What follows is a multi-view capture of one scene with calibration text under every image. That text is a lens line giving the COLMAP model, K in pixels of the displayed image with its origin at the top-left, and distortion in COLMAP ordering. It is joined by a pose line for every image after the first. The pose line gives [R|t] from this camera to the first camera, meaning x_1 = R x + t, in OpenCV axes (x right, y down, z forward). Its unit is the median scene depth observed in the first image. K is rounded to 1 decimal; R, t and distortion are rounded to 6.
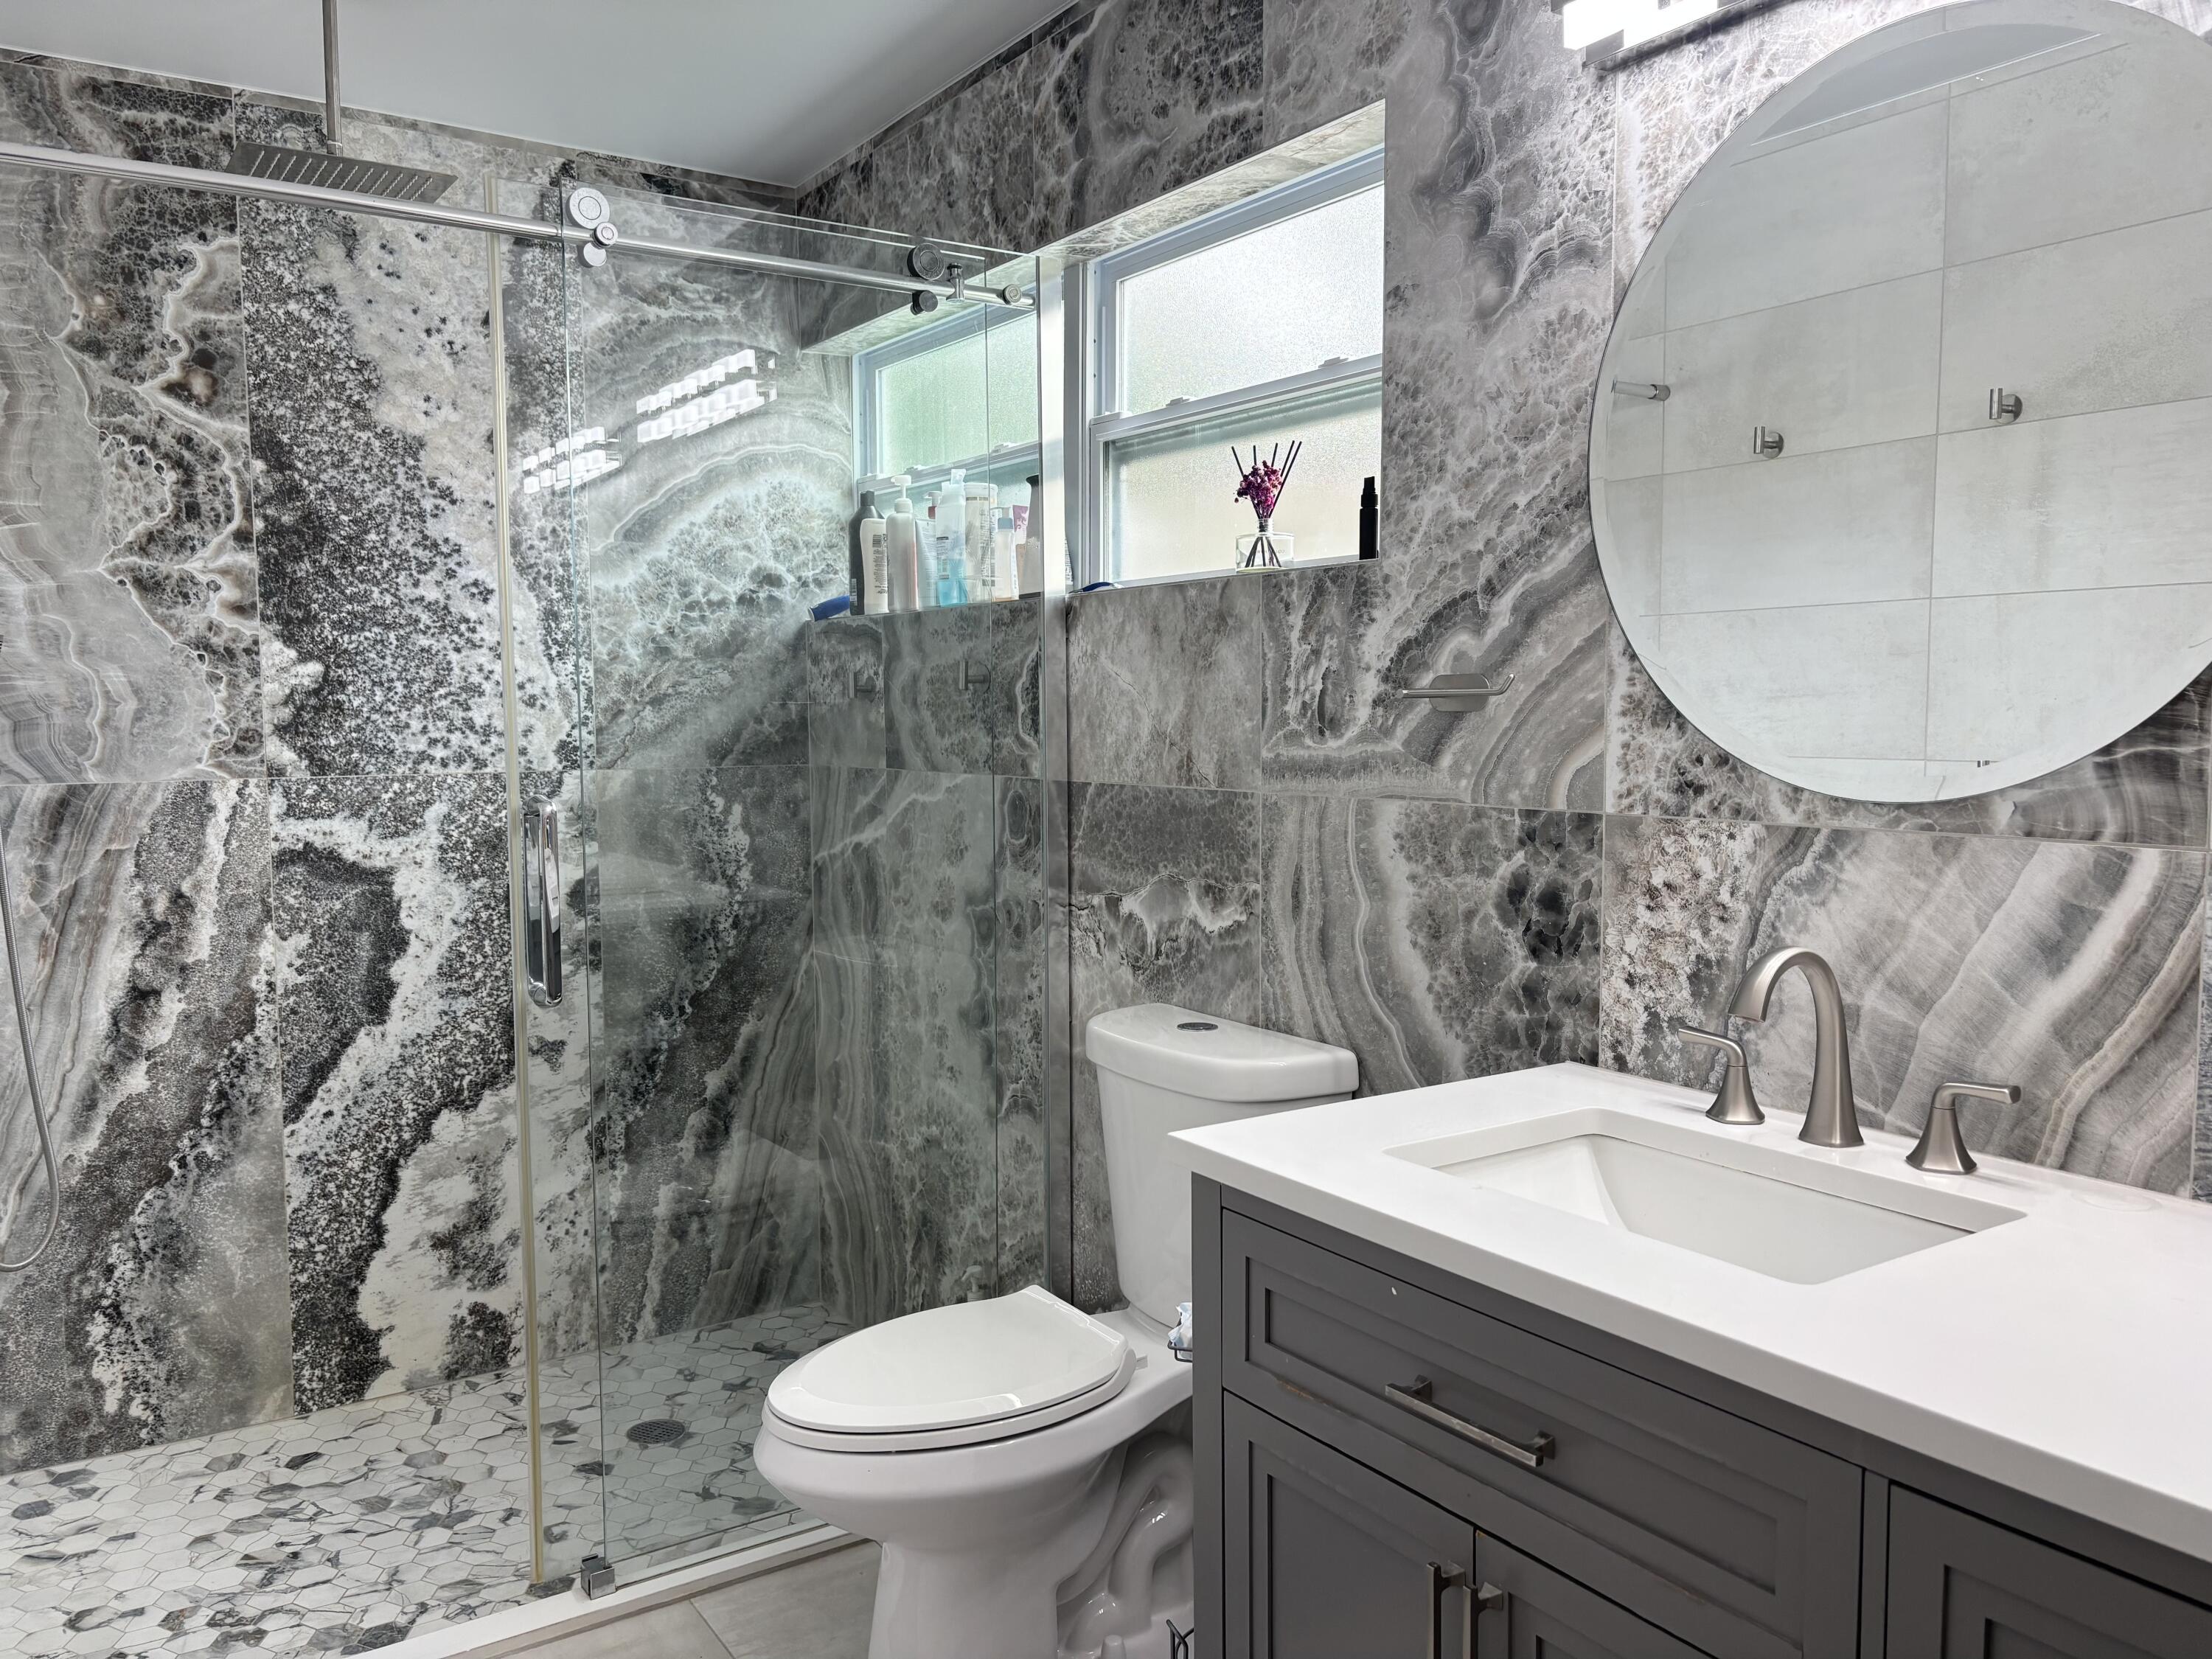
lens RADIAL K [[1673.4, 0, 1113.2], [0, 1673.4, 810.7], [0, 0, 1]] dist [0.050877, -0.038051]
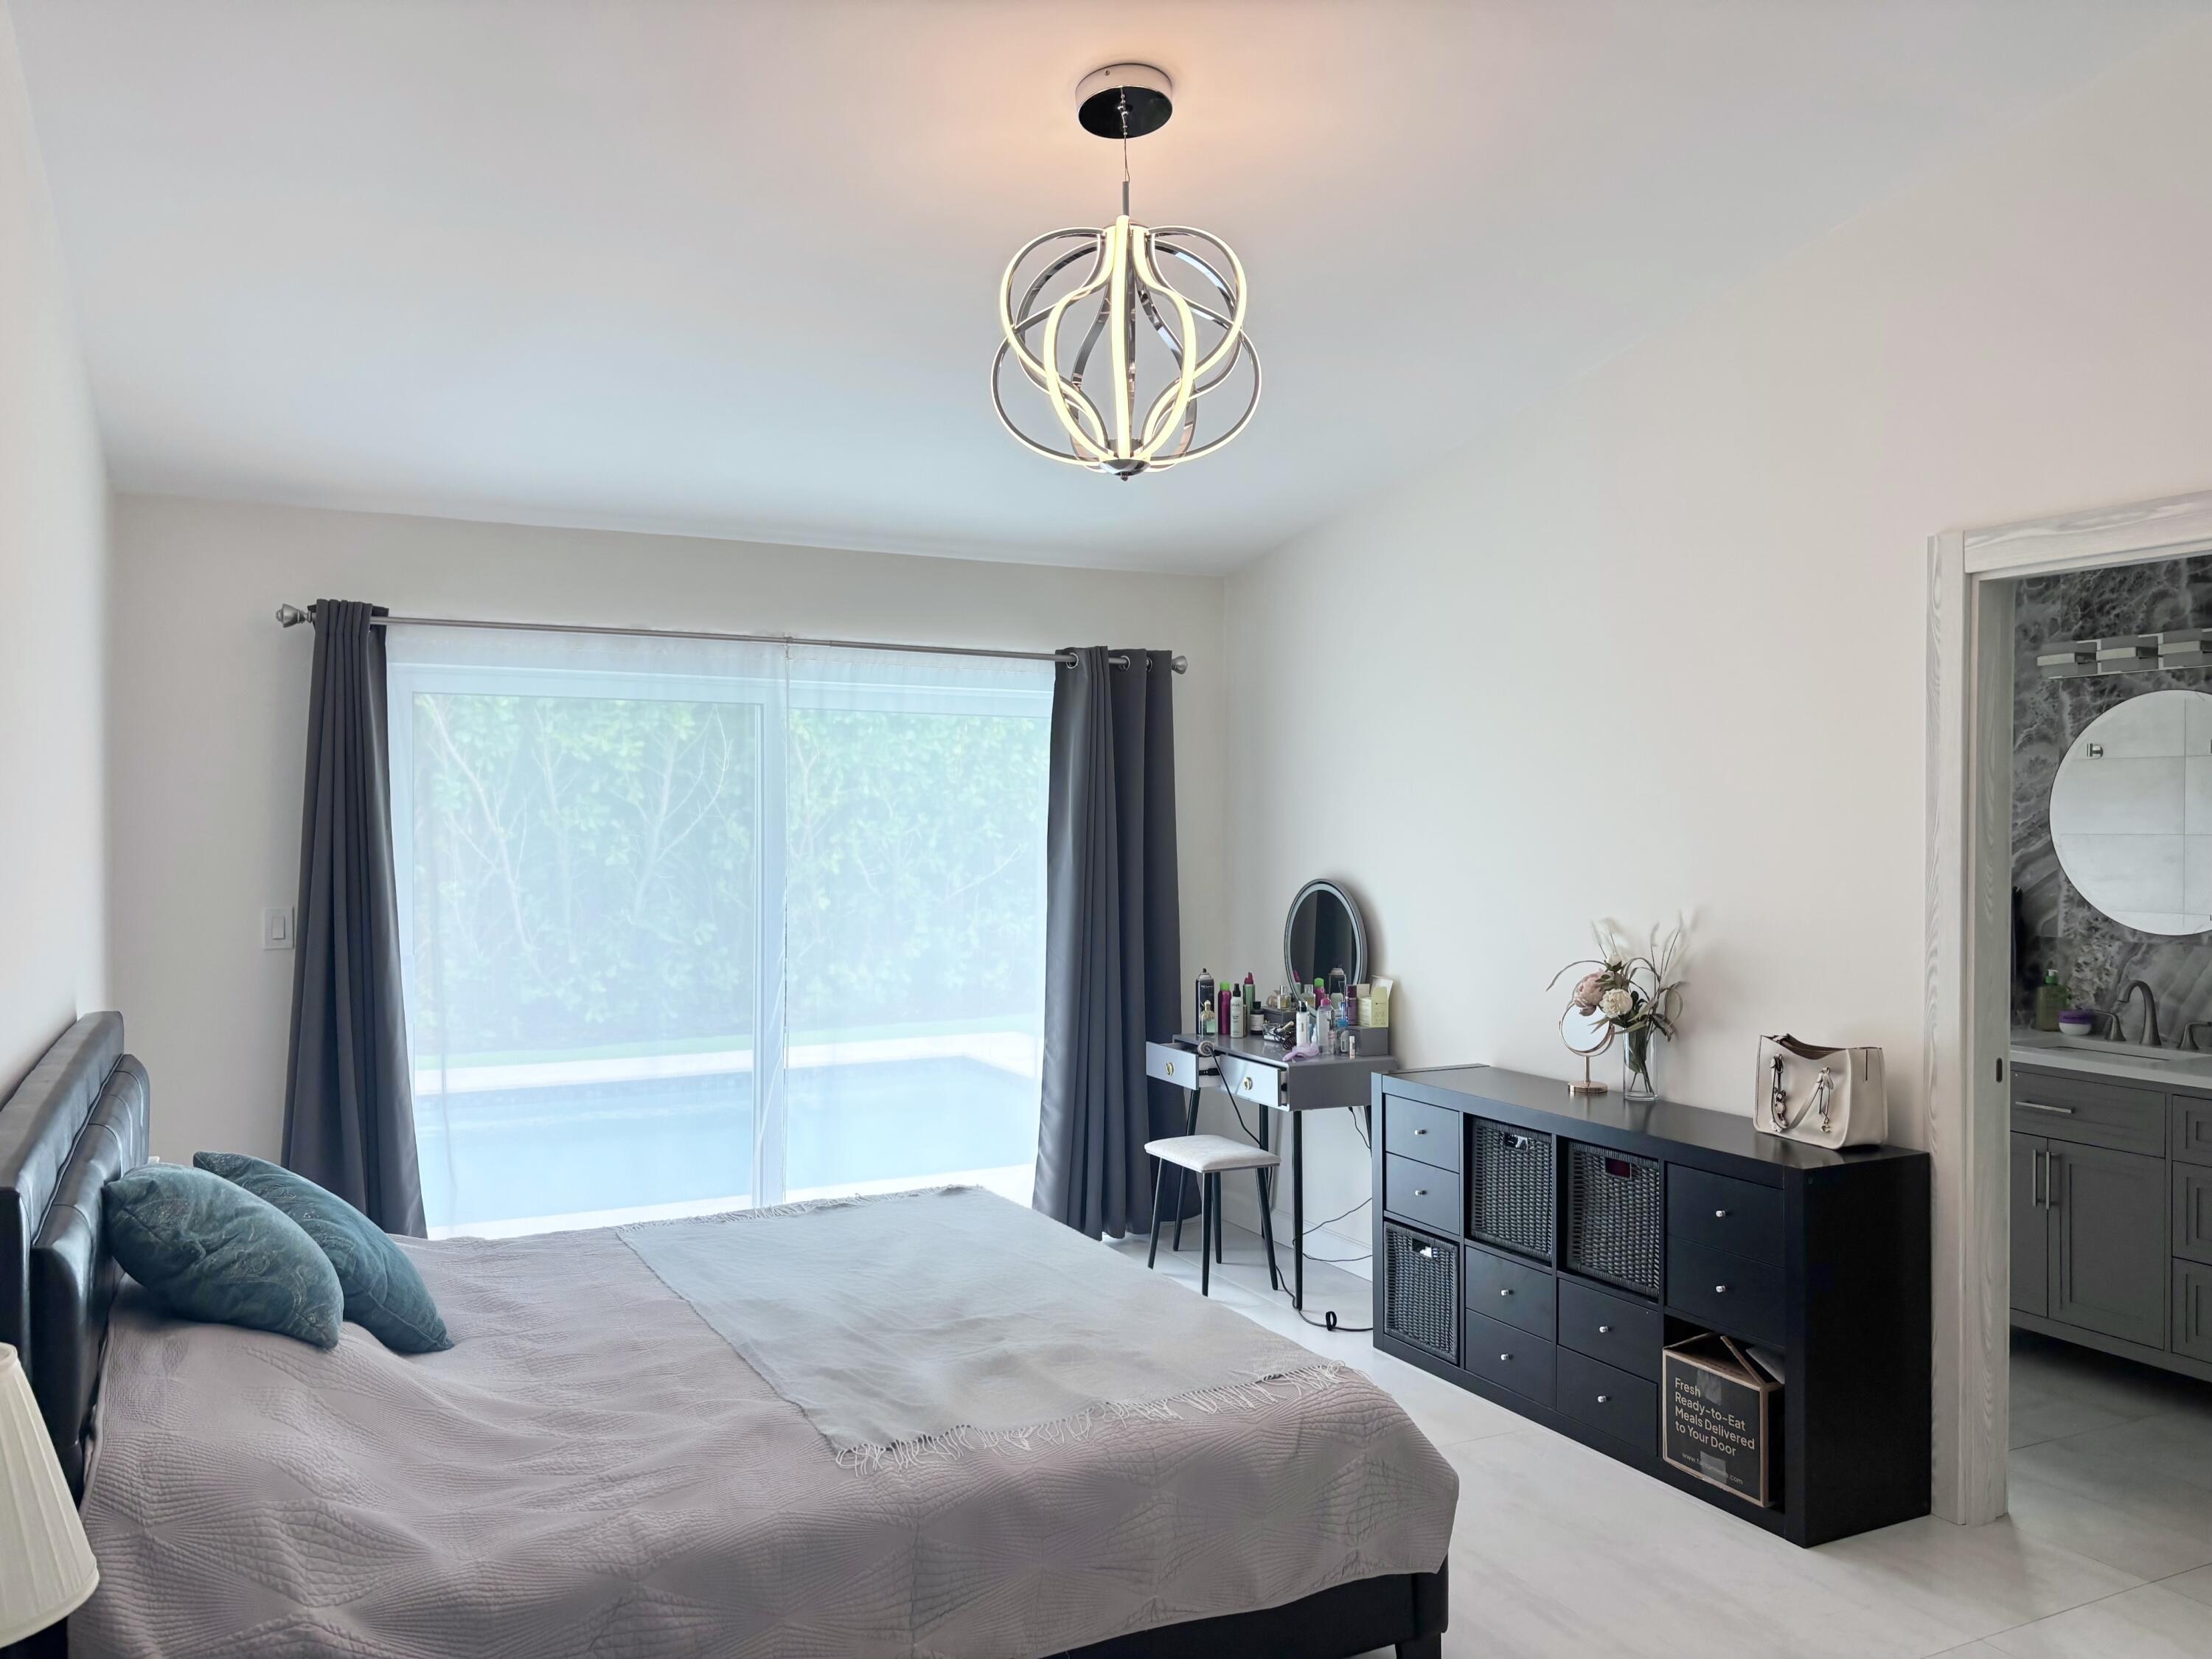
lens RADIAL K [[1673.4, 0, 1113.2], [0, 1673.4, 810.7], [0, 0, 1]] dist [0.050877, -0.038051]
pose [[0.992698, 0.002716, -0.120592, -0.972473], [-0.010230, 0.998040, -0.061734, -0.018924], [0.120188, 0.062517, 0.990781, -2.087647]]
